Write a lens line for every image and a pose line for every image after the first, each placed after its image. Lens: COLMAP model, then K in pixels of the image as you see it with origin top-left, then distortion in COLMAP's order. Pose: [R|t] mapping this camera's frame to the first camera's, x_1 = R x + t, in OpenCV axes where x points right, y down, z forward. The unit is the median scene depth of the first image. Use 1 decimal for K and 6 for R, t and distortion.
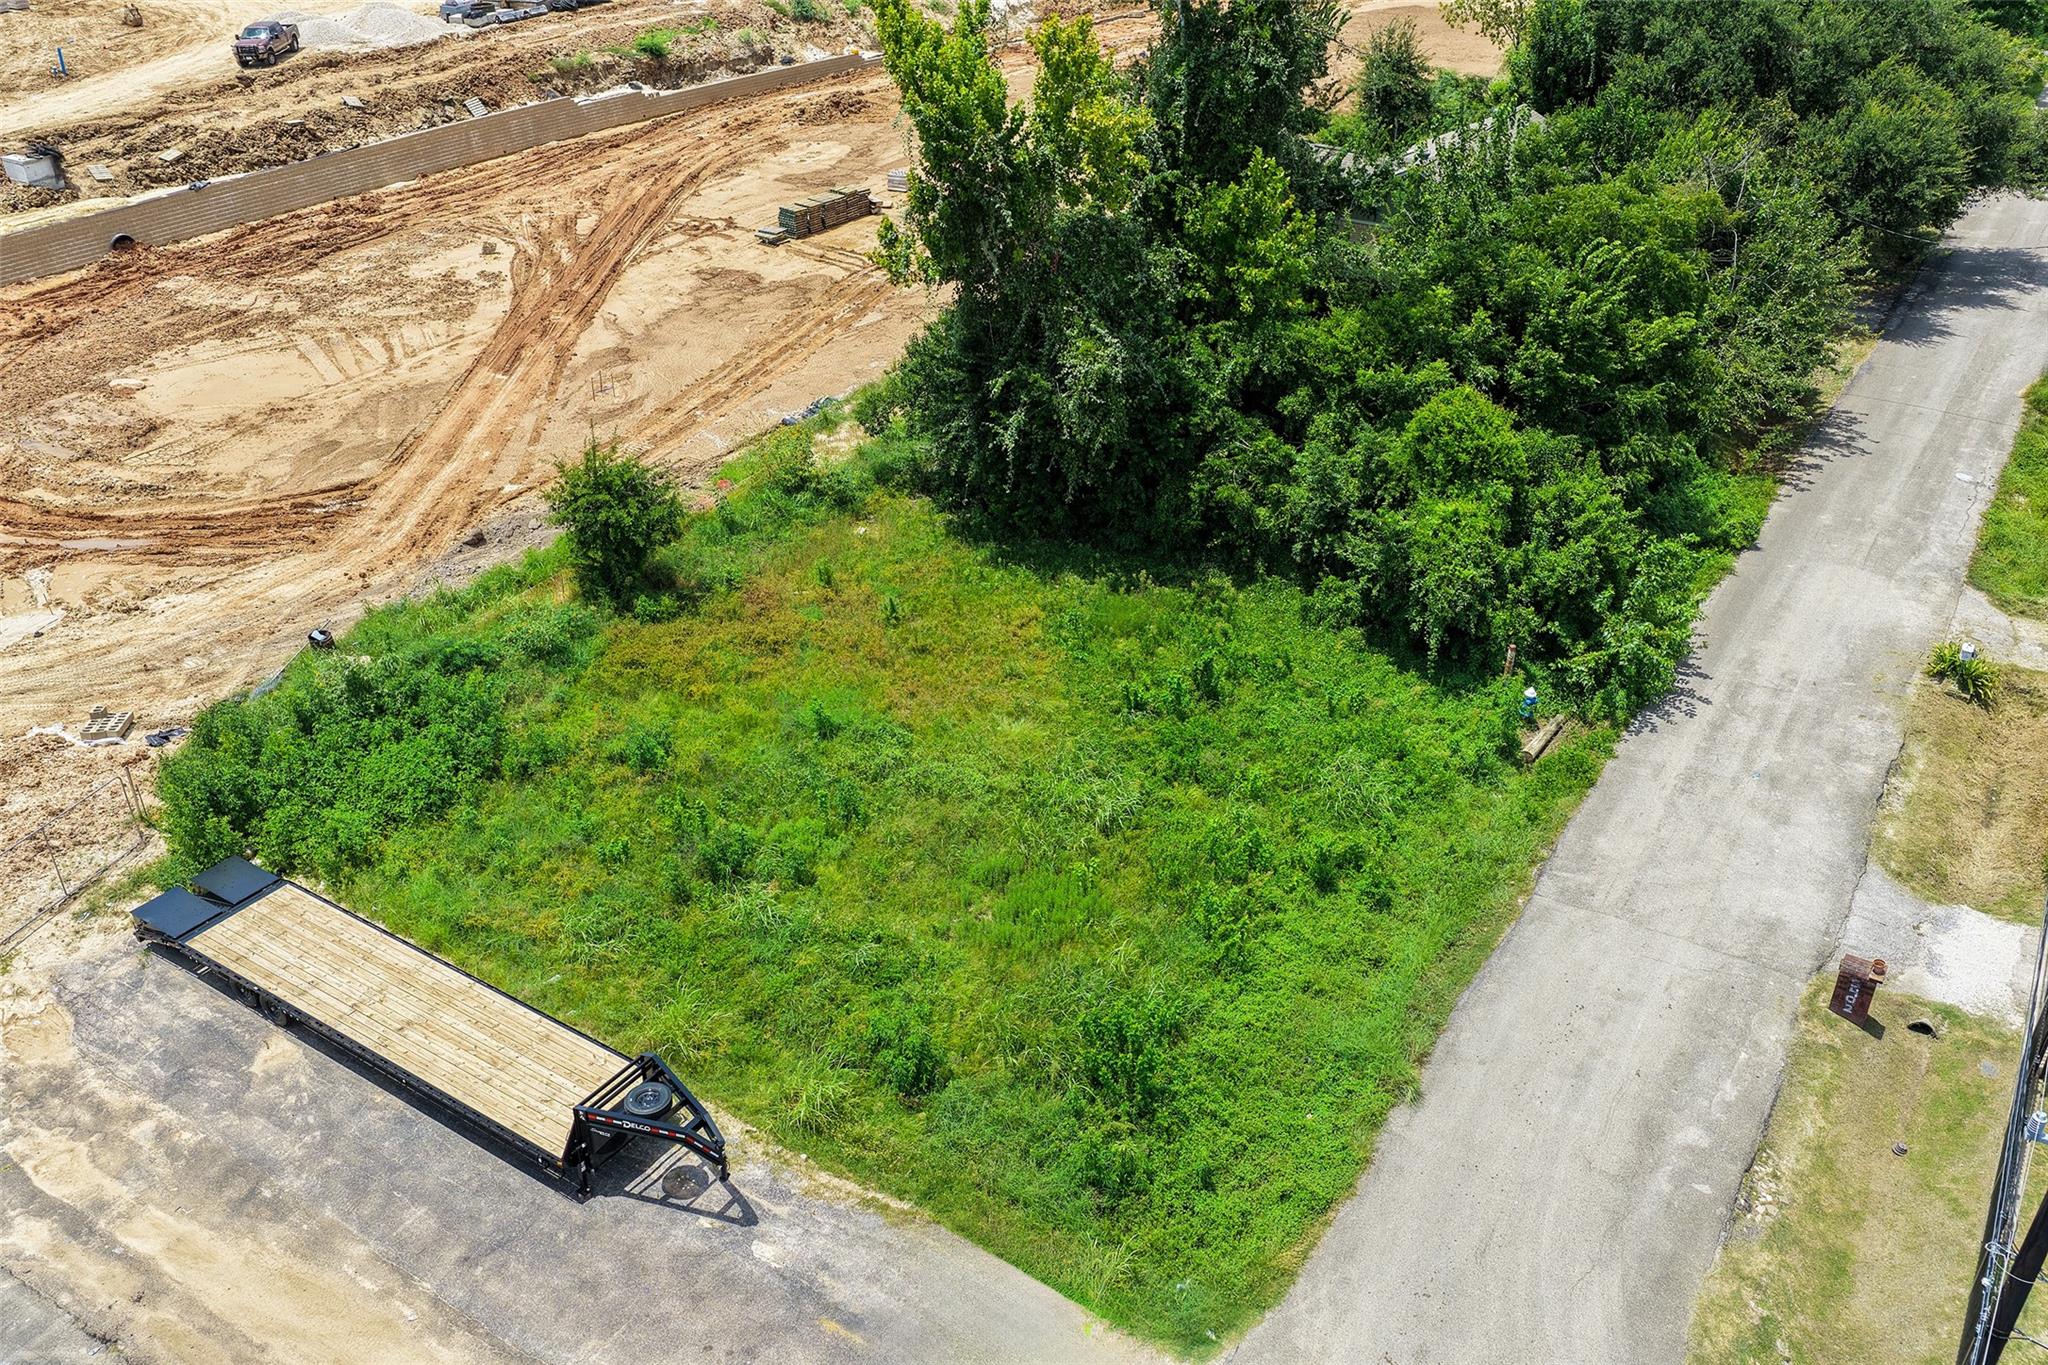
lens RADIAL K [[1702.1, 0, 1022.1], [0, 1702.1, 689.3], [0, 0, 1]] dist [-0.014115, 0.033456]
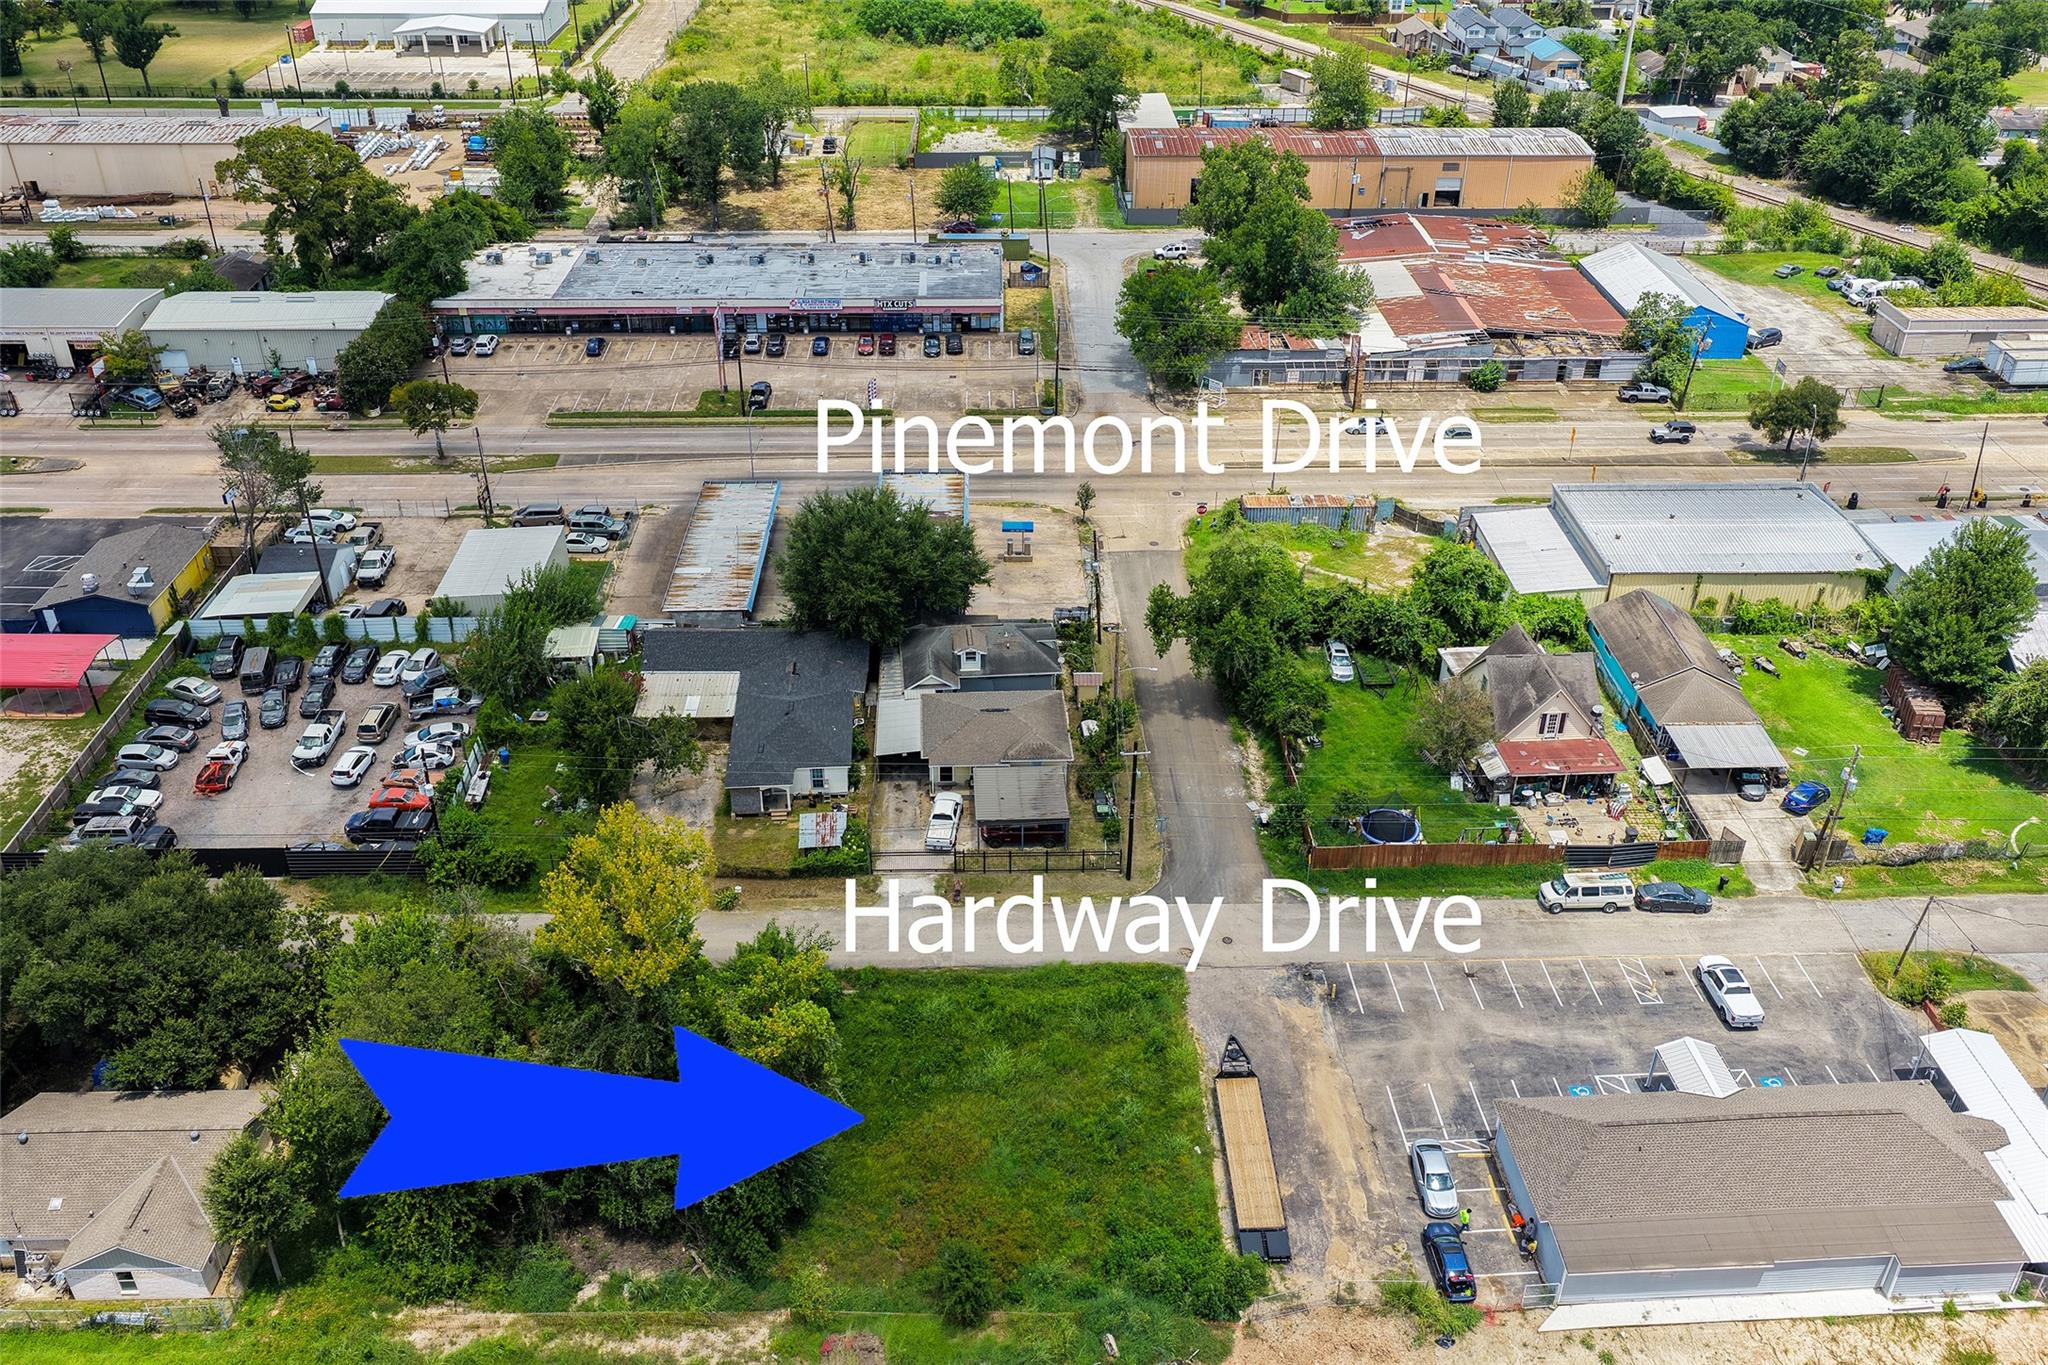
lens RADIAL K [[1702.1, 0, 1021.2], [0, 1702.1, 684.3], [0, 0, 1]] dist [-0.014115, 0.033456]
pose [[-0.564207, -0.430932, 0.704250, -1.260691], [0.428637, 0.576139, 0.695941, -1.673254], [-0.705649, 0.694523, -0.140348, 0.780412]]
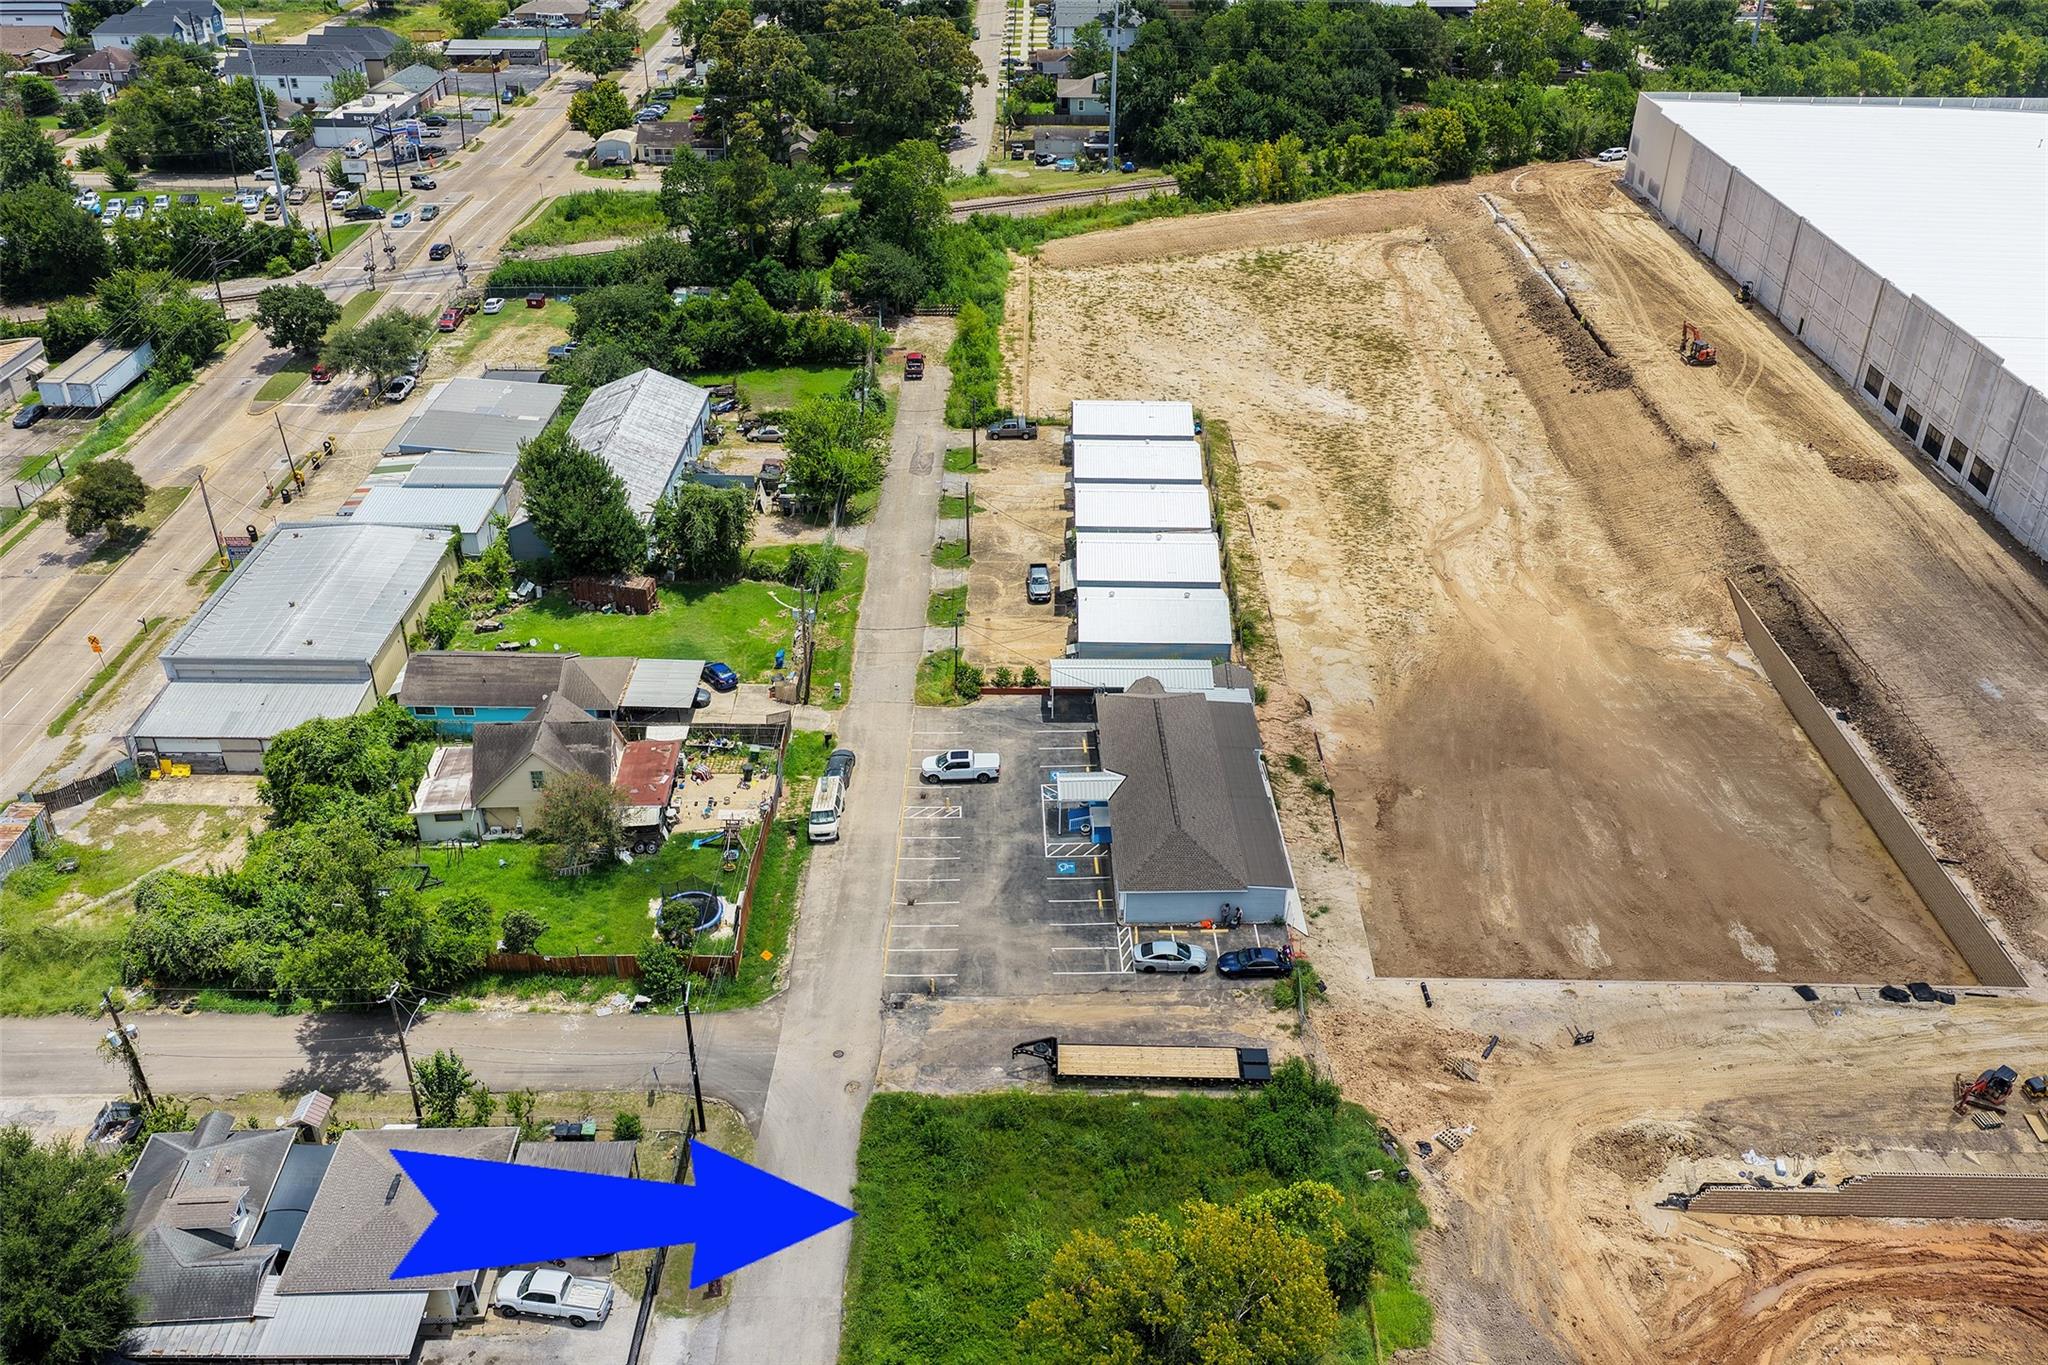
lens RADIAL K [[1702.1, 0, 1020.8], [0, 1702.1, 684.8], [0, 0, 1]] dist [-0.014115, 0.033456]
pose [[-0.844514, 0.274402, -0.459891, 0.744849], [-0.281906, 0.502358, 0.817414, -1.821849], [0.455330, 0.819963, -0.346893, 0.974378]]
